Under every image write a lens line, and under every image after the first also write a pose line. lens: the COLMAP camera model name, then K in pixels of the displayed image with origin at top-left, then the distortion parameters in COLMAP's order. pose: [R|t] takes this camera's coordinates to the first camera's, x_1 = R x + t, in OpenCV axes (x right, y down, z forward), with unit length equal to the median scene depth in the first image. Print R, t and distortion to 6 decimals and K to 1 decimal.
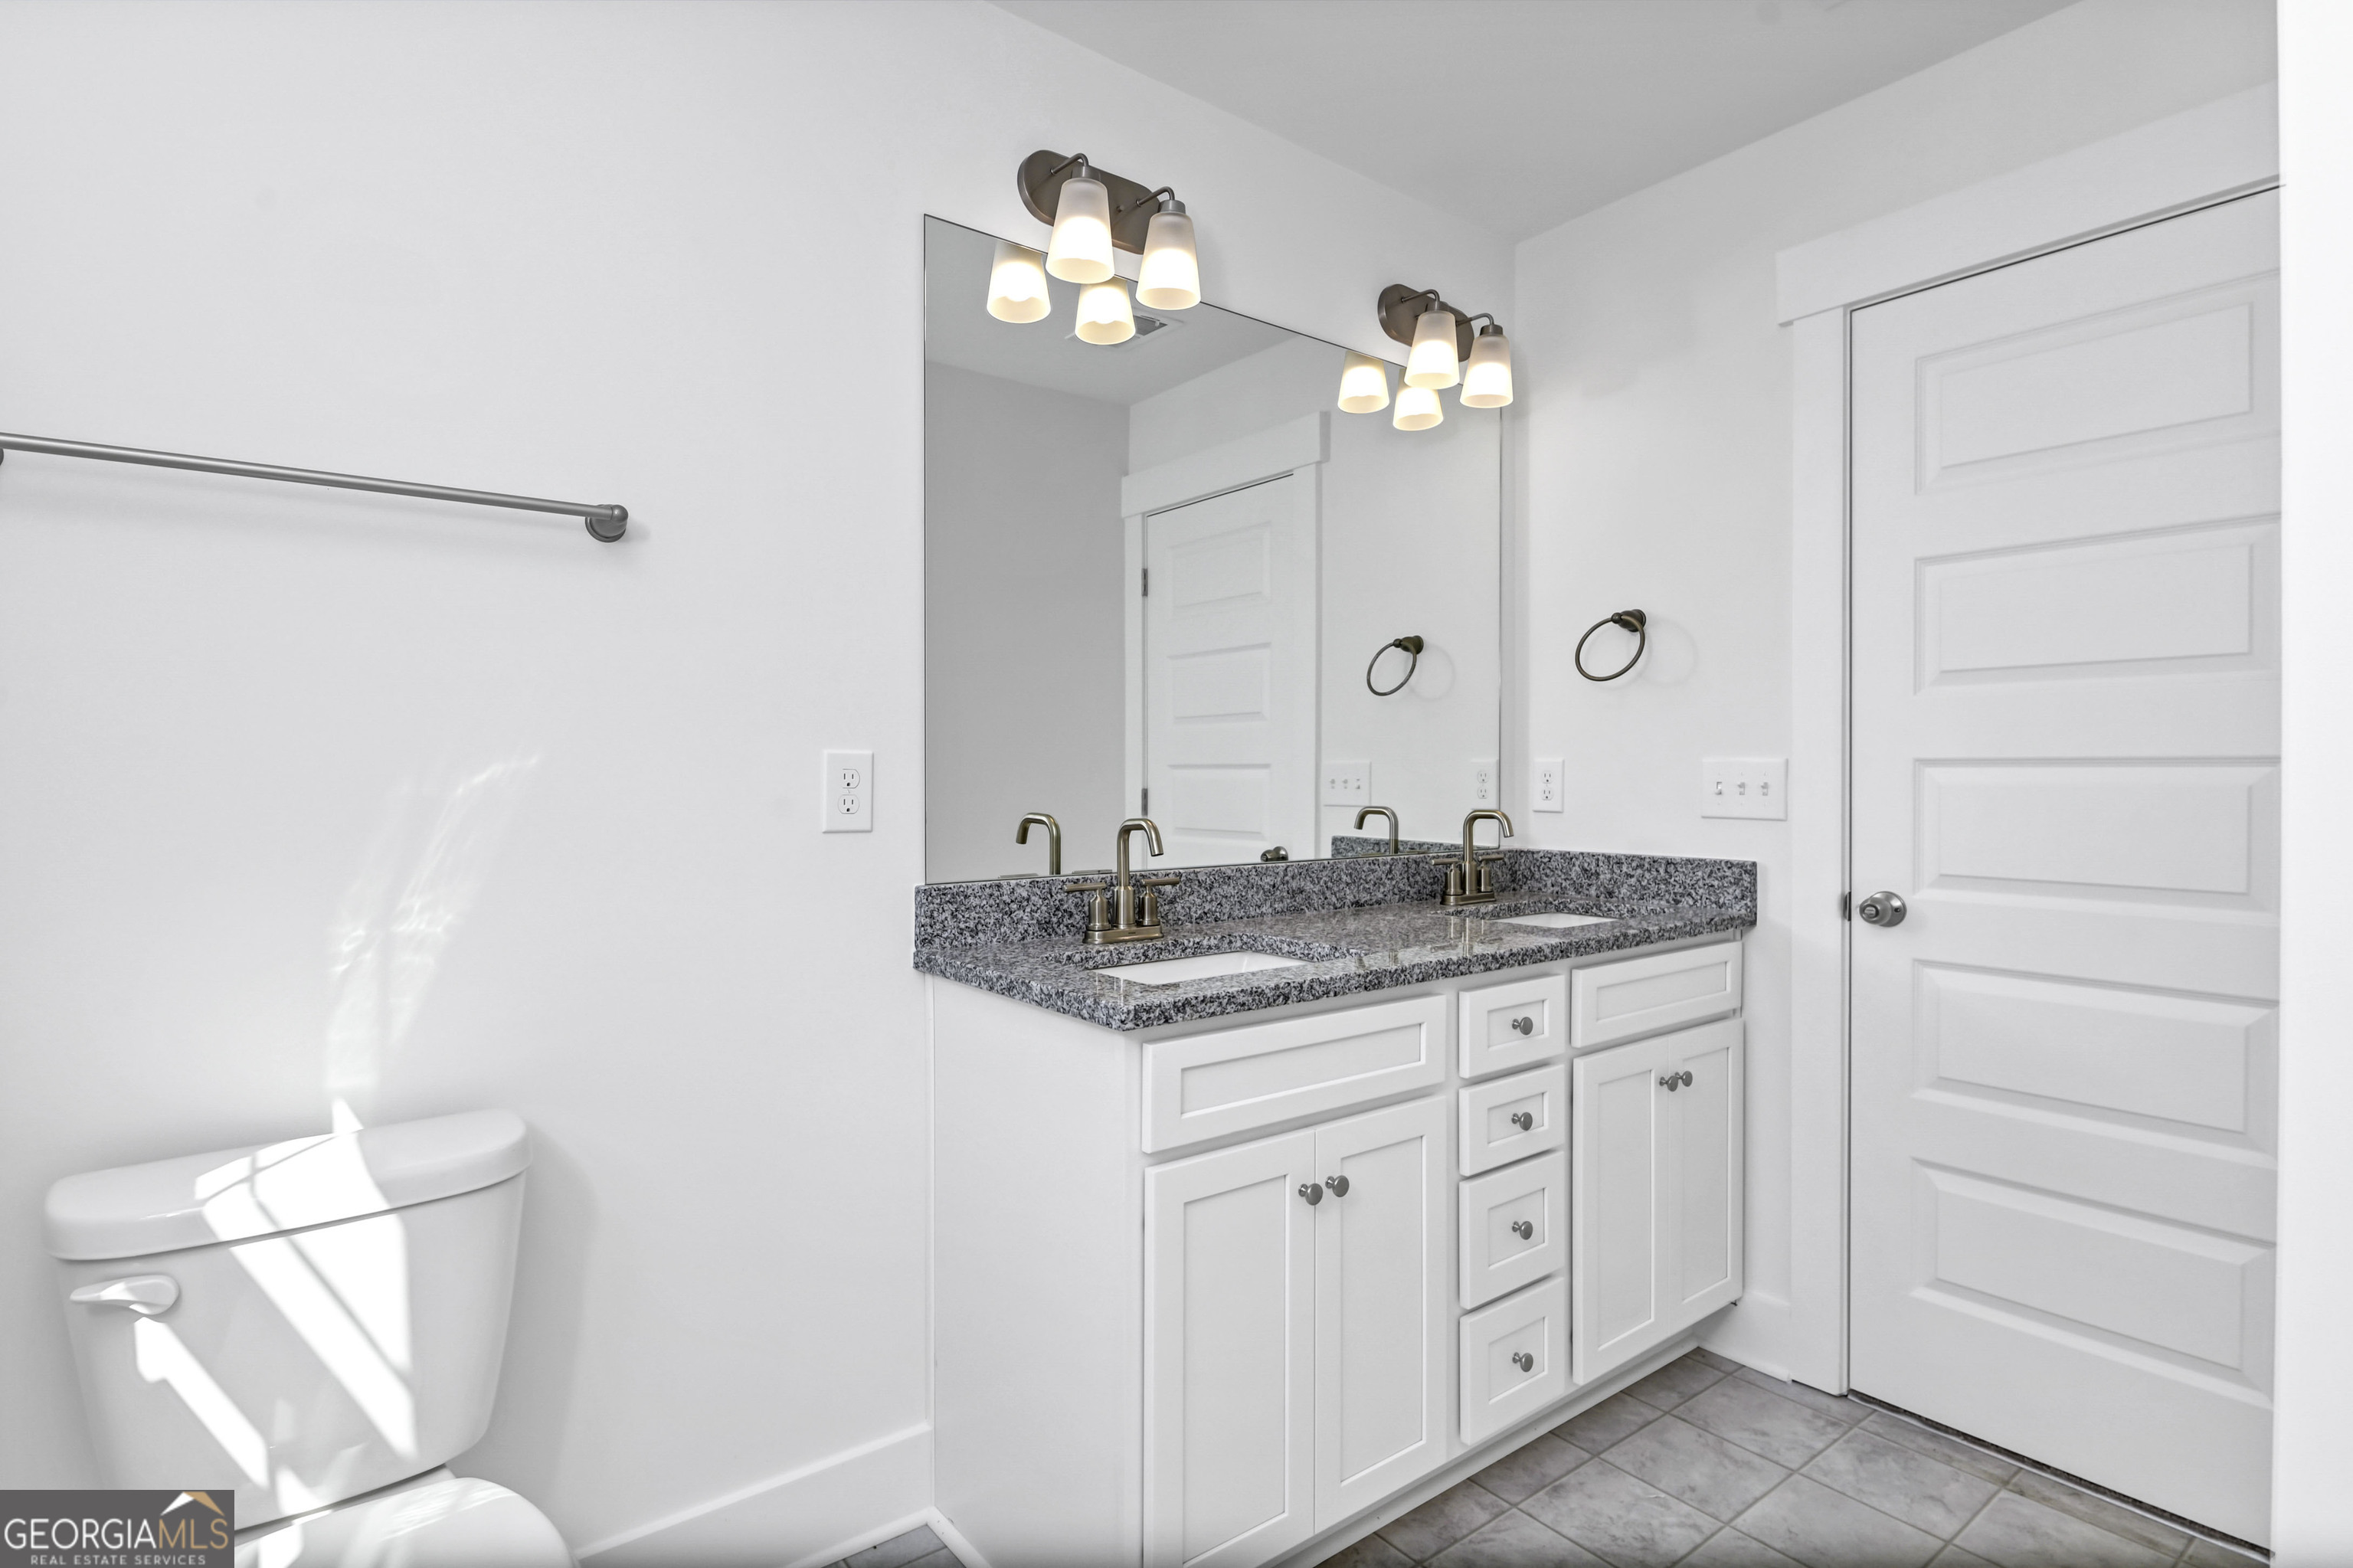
lens RADIAL K [[1189.9, 0, 1205.1], [0, 1189.9, 756.5], [0, 0, 1]] dist [0.001328, -0.007100]
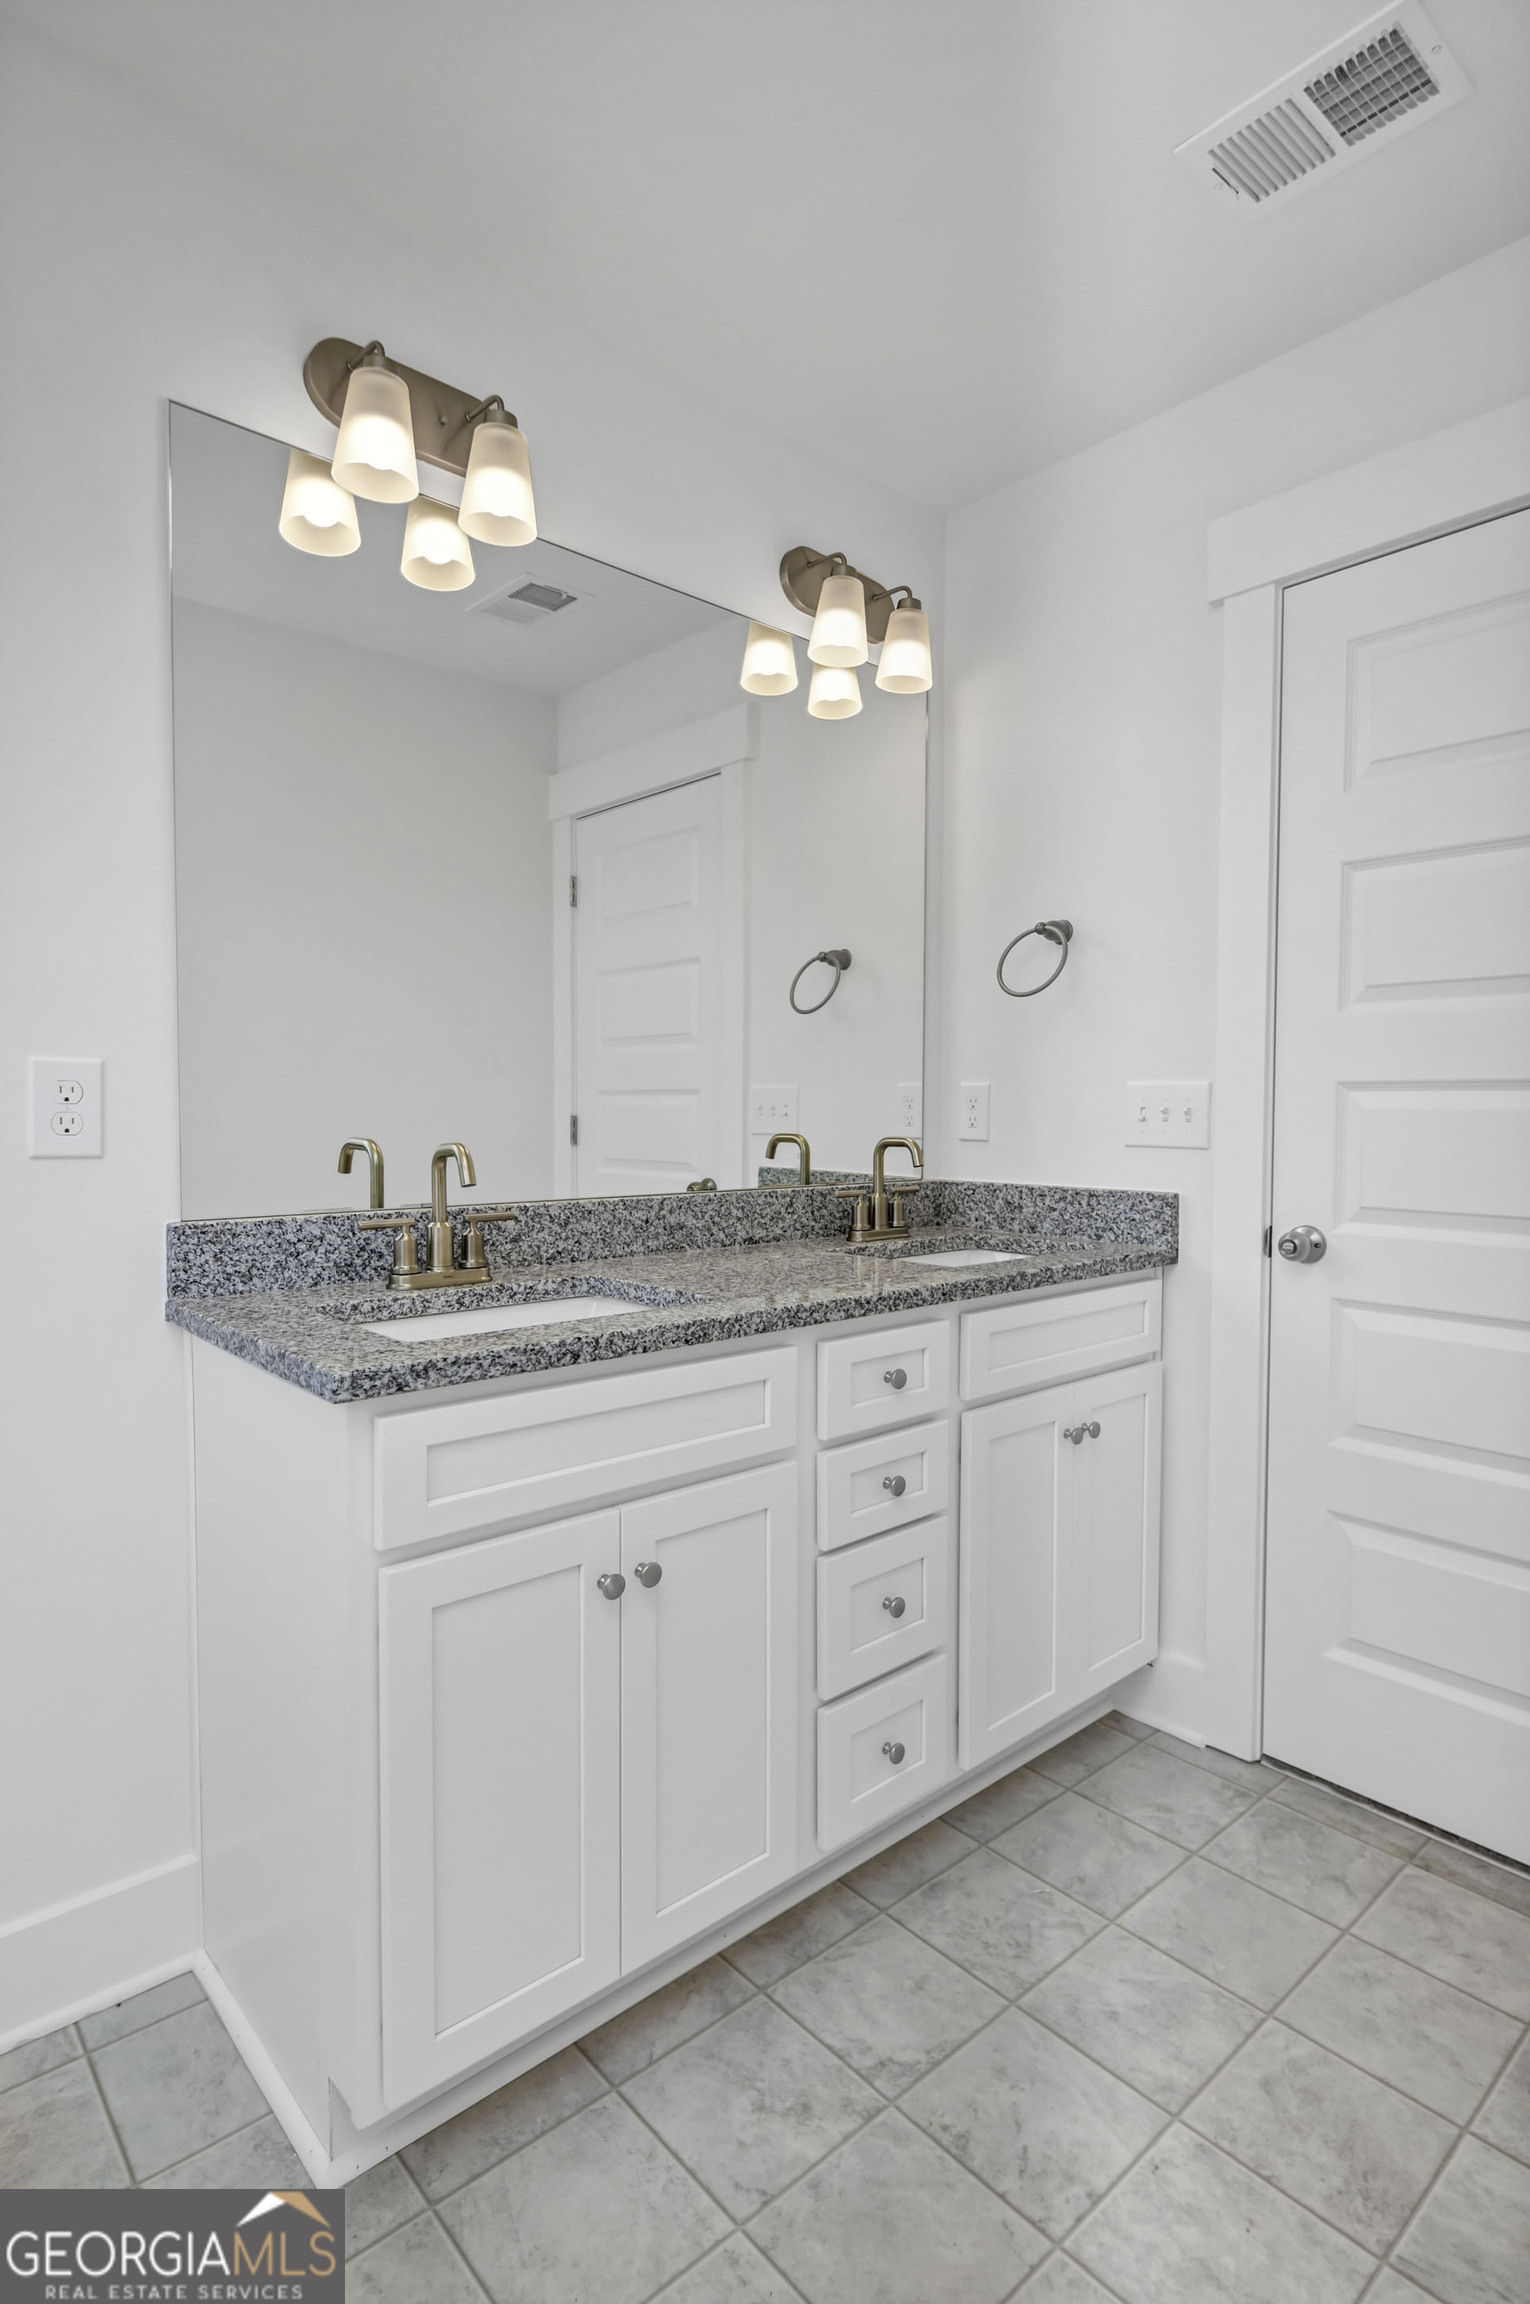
lens RADIAL K [[1165.0, 0, 842.4], [0, 1165.0, 1129.7], [0, 0, 1]] dist [0.001328, -0.007100]
pose [[0.996332, 0.004111, 0.085470, 0.138757], [-0.006801, 0.999490, 0.031205, 0.013702], [-0.085298, -0.031672, 0.995852, 0.135314]]
